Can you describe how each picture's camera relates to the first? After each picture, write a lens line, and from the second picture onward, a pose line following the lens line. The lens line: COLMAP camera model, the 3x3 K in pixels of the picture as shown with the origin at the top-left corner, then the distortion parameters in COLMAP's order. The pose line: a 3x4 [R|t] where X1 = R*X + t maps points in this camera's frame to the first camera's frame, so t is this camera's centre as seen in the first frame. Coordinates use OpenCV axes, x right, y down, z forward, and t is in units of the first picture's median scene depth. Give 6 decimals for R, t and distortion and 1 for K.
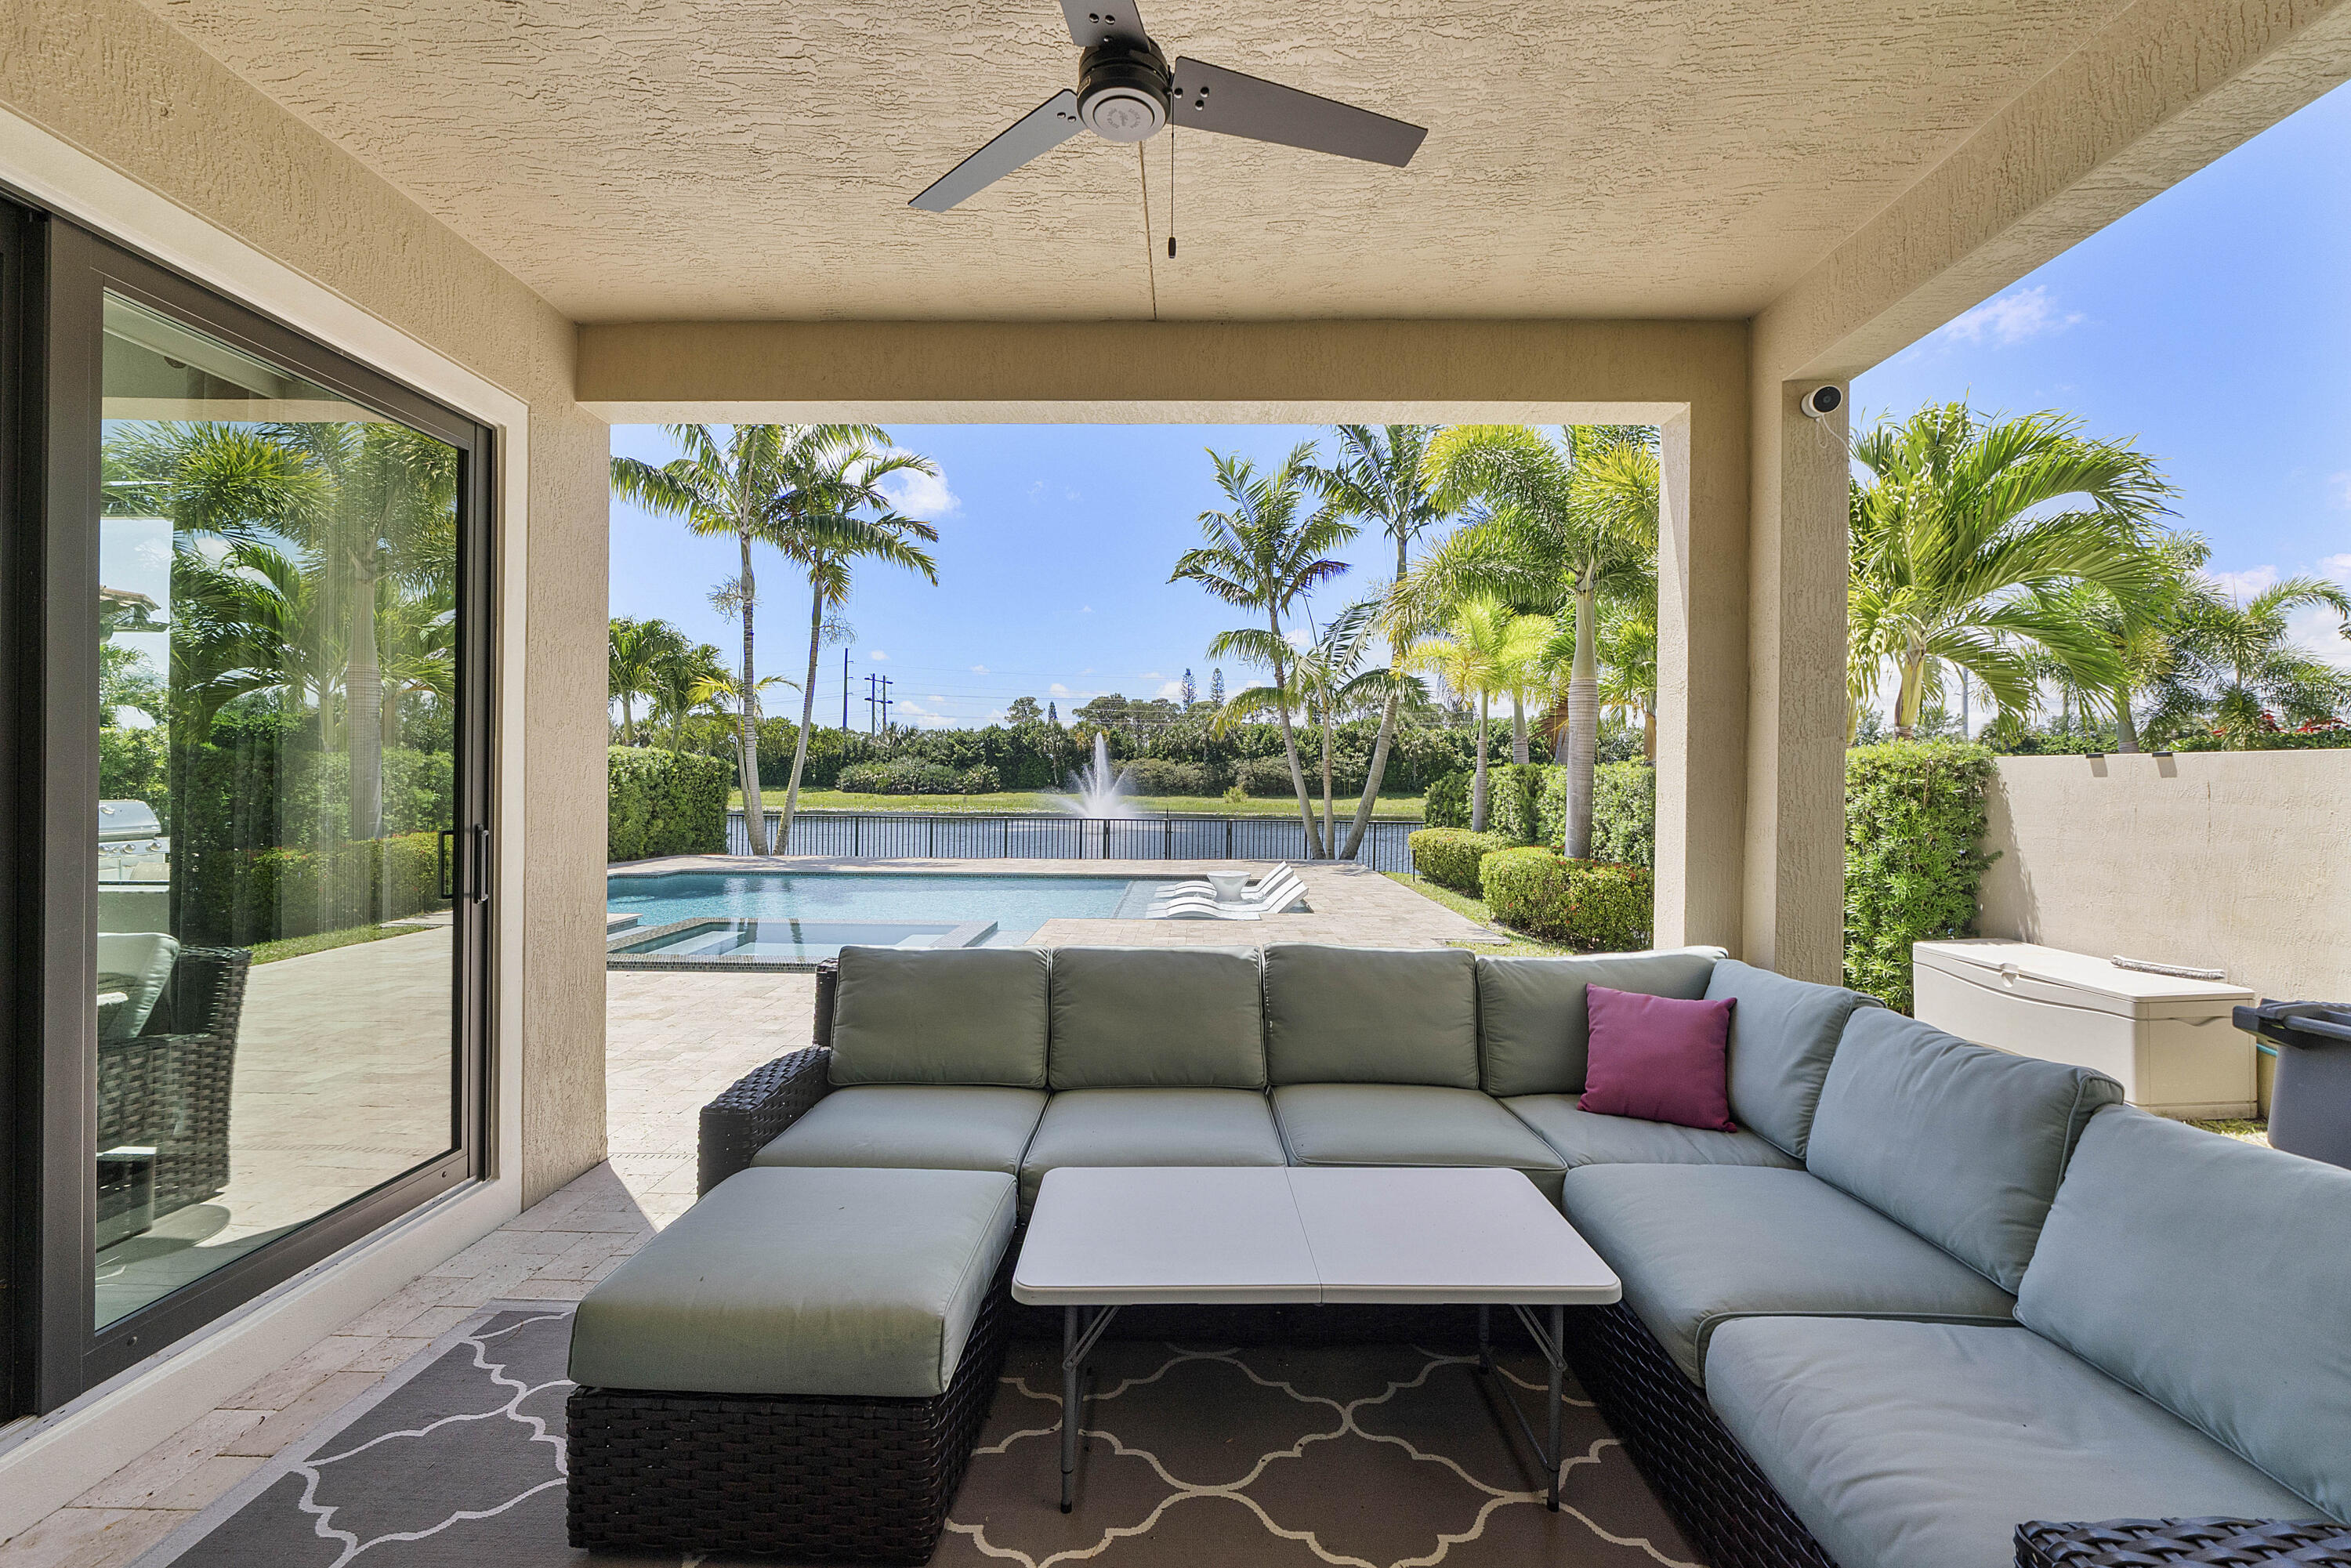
lens RADIAL K [[1019.3, 0, 1189.8], [0, 1019.3, 791.3], [0, 0, 1]] dist [-0.003779, -0.001433]
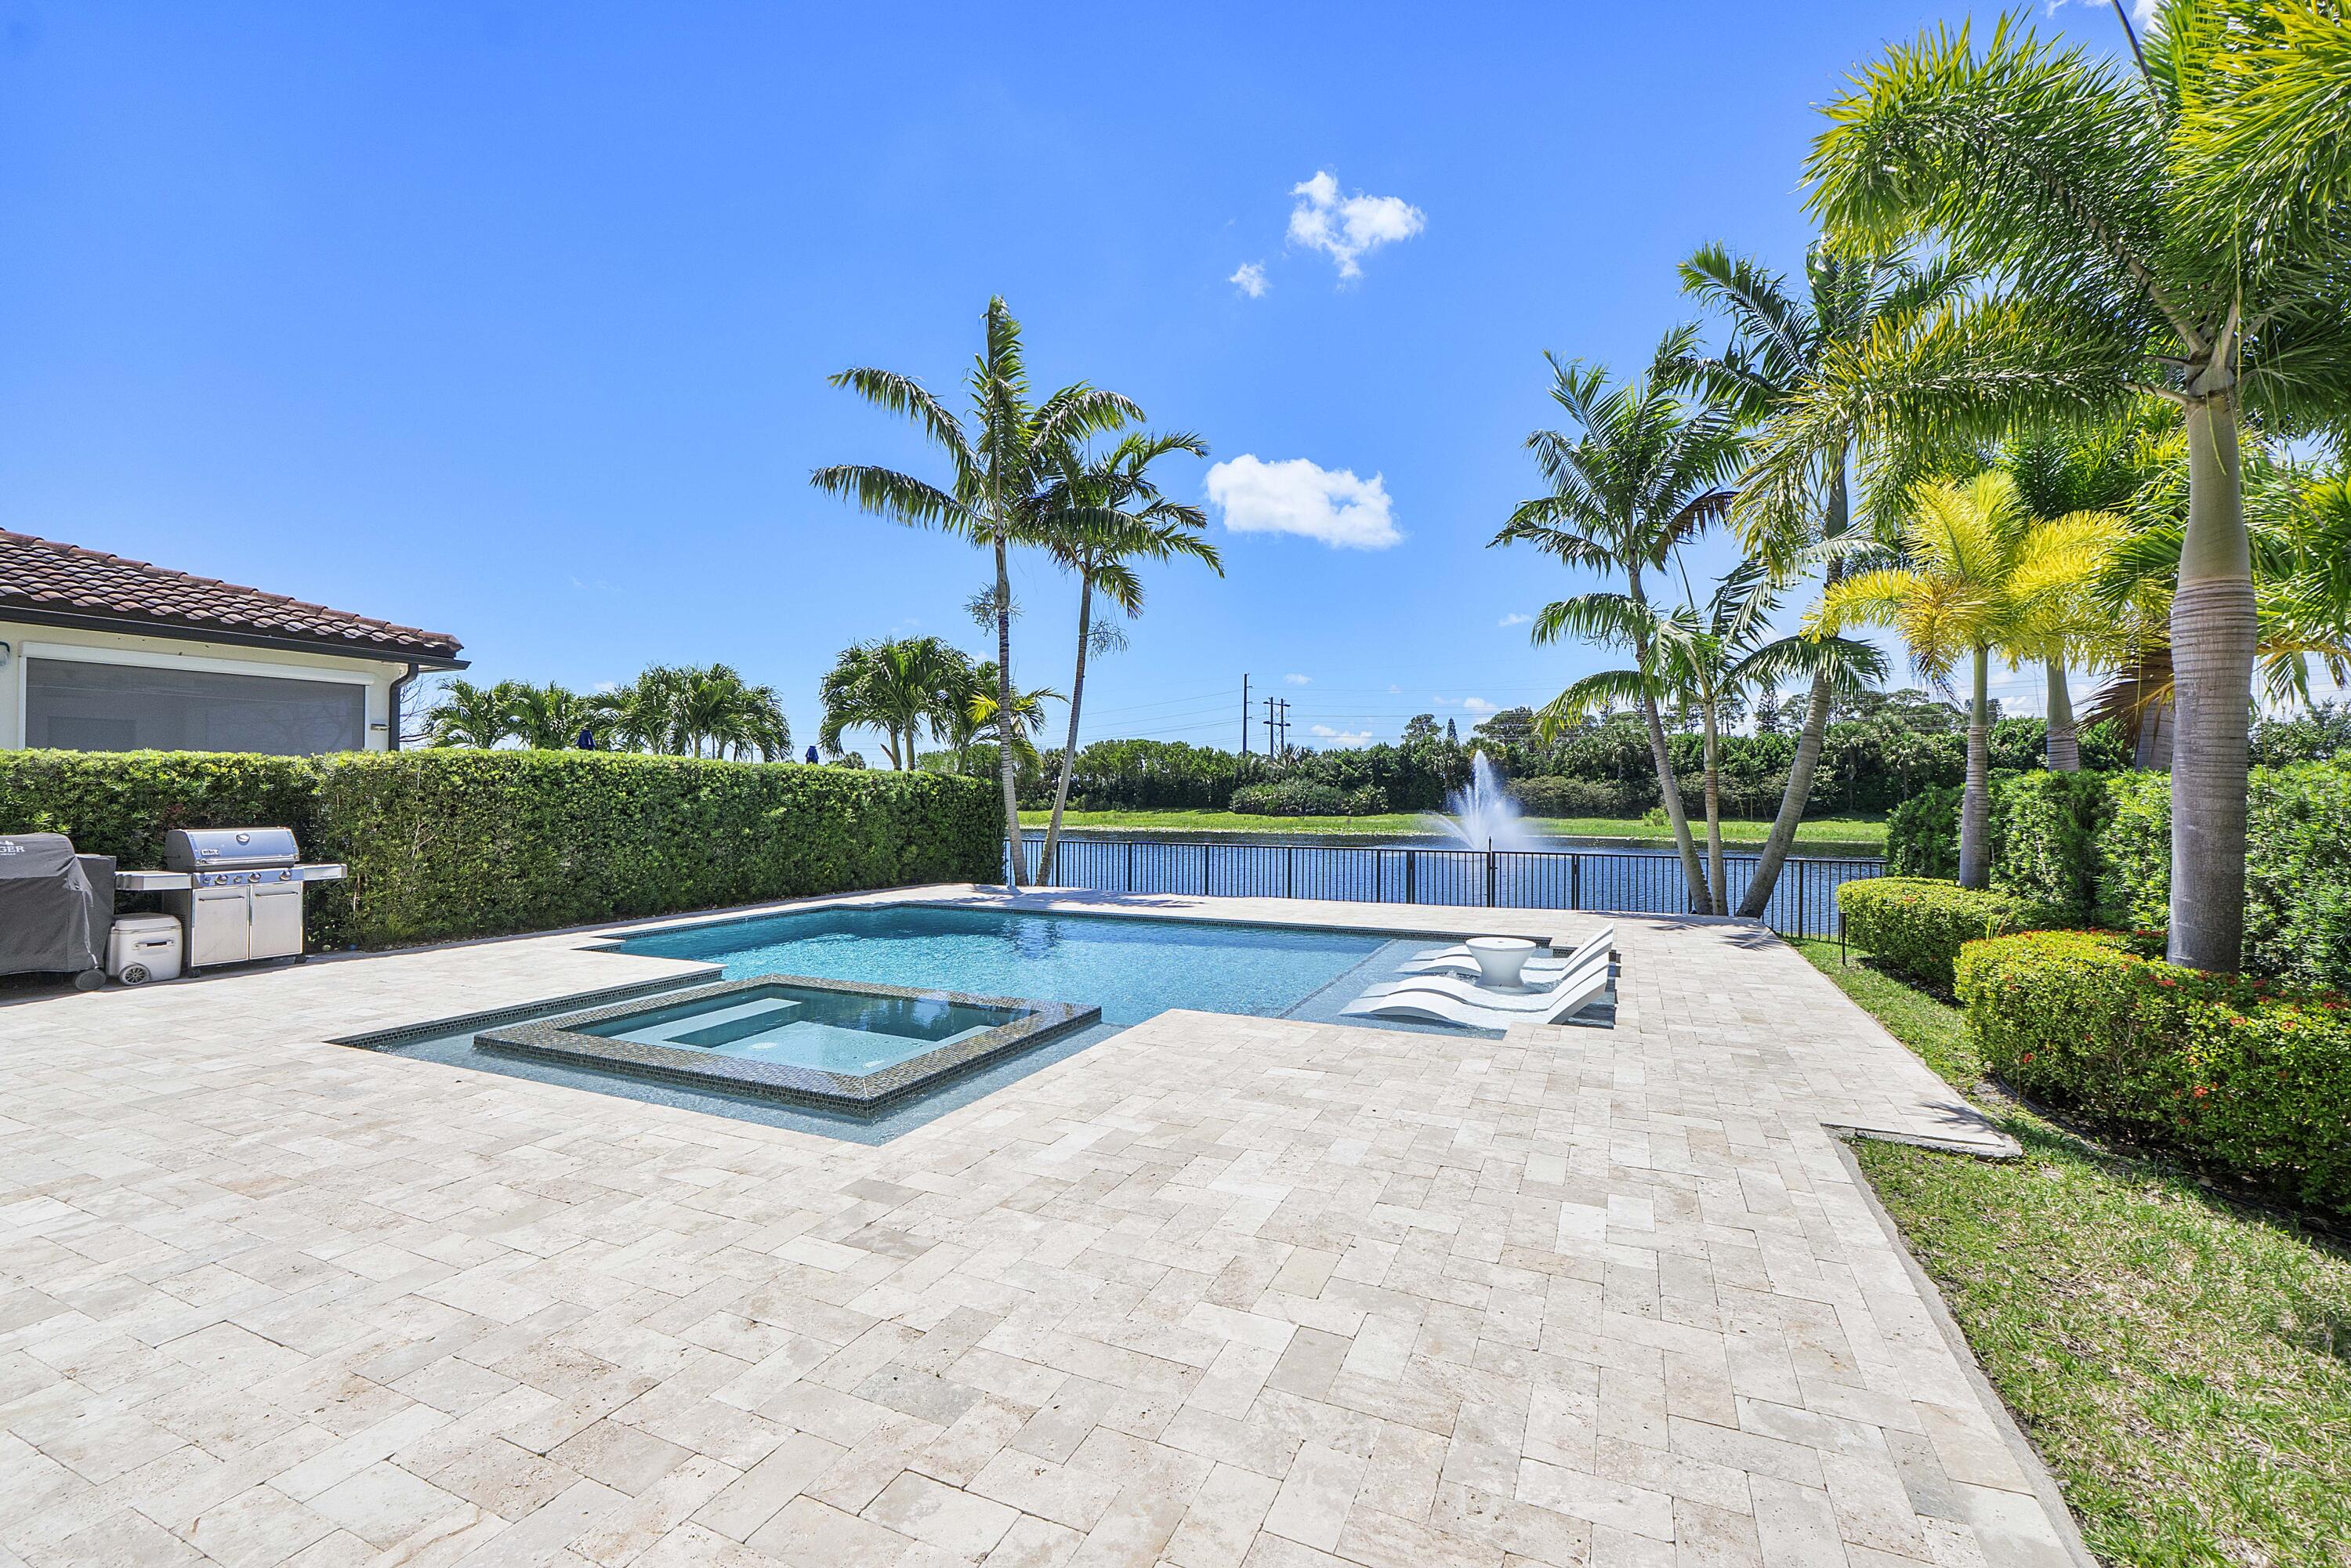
lens RADIAL K [[1019.3, 0, 1174.4], [0, 1019.3, 794.0], [0, 0, 1]] dist [-0.003779, -0.001433]
pose [[0.916045, -0.008465, -0.400985, 0.134158], [0.001346, 0.999836, -0.018033, -0.005023], [0.401072, 0.015979, 0.915907, 0.381035]]
